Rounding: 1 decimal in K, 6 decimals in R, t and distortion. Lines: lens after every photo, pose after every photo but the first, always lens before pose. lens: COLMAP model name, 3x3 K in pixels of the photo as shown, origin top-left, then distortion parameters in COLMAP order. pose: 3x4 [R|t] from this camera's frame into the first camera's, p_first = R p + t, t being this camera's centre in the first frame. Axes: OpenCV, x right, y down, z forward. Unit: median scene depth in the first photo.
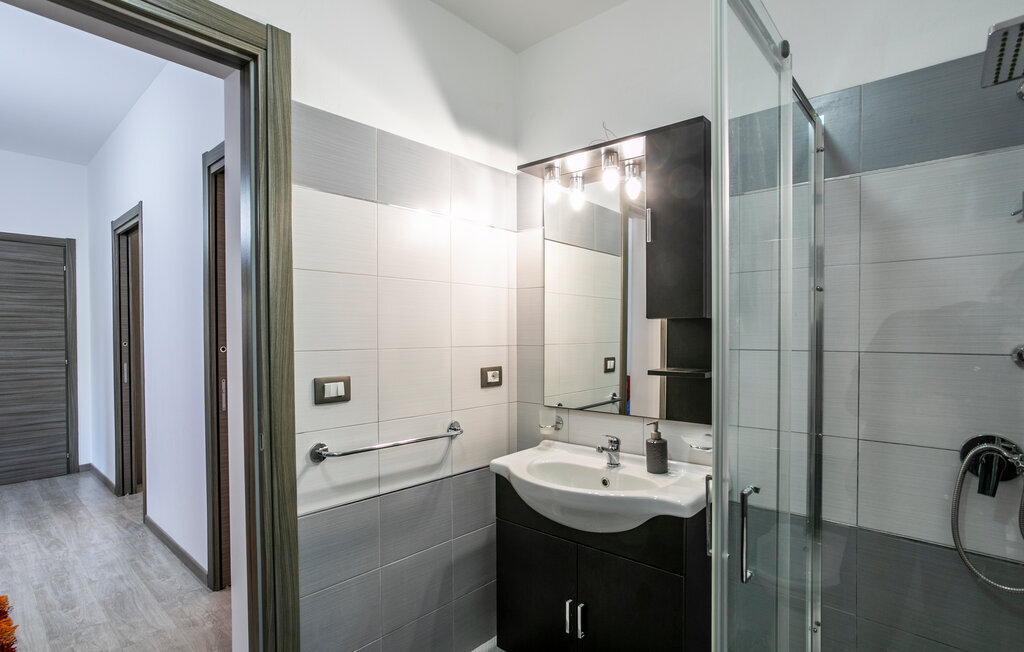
lens RADIAL K [[498.9, 0, 503.9], [0, 498.9, 340.4], [0, 0, 1]] dist [-0.049495, 0.033246]
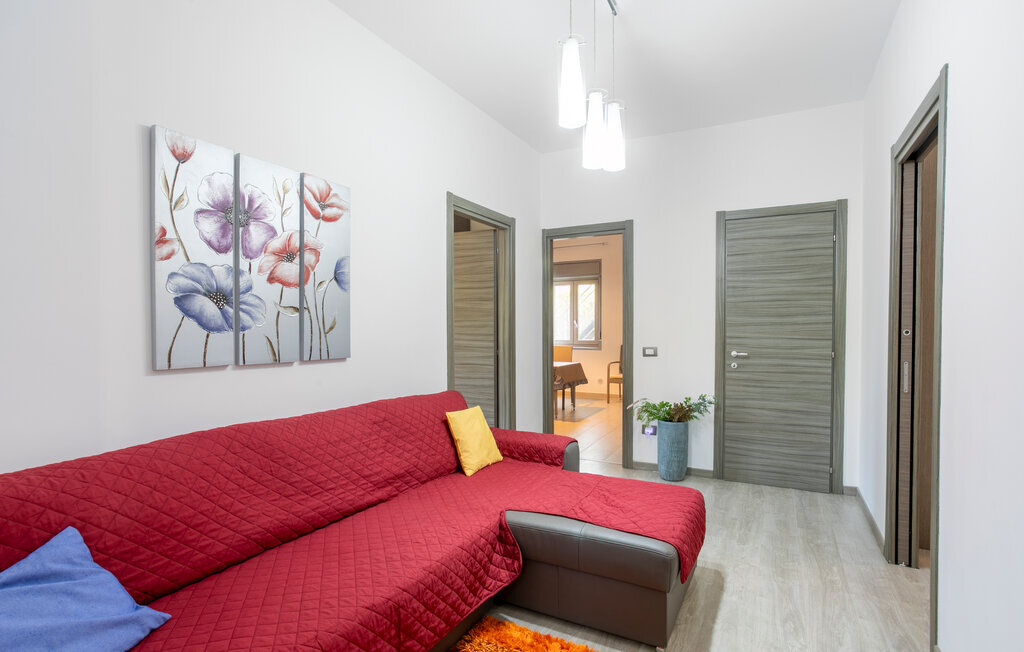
lens RADIAL K [[498.9, 0, 503.9], [0, 498.9, 340.4], [0, 0, 1]] dist [-0.049495, 0.033246]
pose [[0.218513, 0.027605, -0.975444, -0.228960], [-0.012204, 0.999599, 0.025554, 0.006612], [0.975758, 0.006320, 0.218762, 0.300913]]
